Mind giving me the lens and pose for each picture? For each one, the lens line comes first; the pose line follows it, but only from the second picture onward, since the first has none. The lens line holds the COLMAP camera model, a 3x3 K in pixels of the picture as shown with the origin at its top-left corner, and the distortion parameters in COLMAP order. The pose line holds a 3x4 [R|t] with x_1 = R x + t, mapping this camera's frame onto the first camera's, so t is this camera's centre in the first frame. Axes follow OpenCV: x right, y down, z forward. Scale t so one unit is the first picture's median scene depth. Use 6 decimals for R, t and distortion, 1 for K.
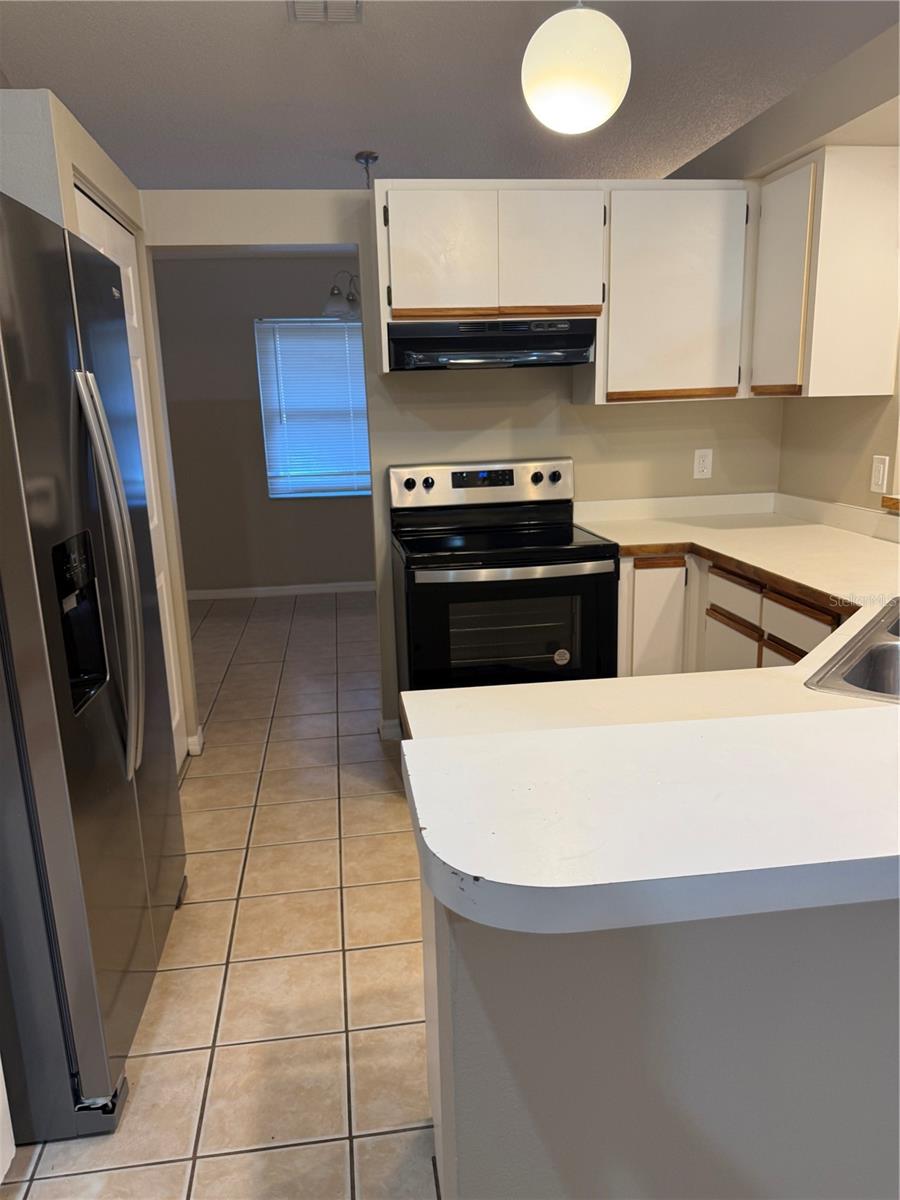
lens RADIAL K [[848.0, 0, 446.6], [0, 848.0, 602.6], [0, 0, 1]] dist [0.038094, -0.044321]
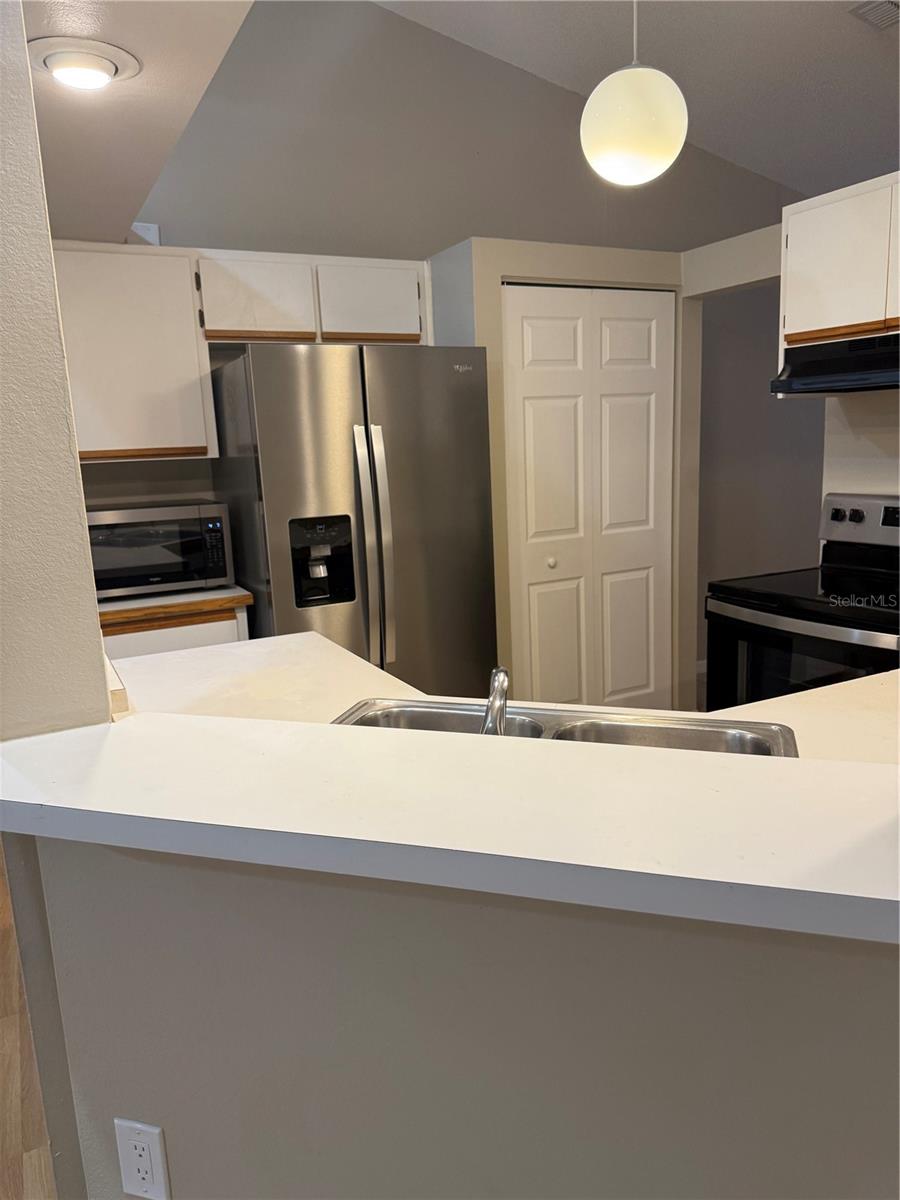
lens RADIAL K [[848.0, 0, 444.9], [0, 848.0, 599.3], [0, 0, 1]] dist [0.038094, -0.044321]
pose [[0.334451, 0.193780, -0.922275, 0.757078], [-0.175408, 0.974331, 0.141109, -0.117674], [0.925945, 0.114580, 0.359857, 0.315330]]
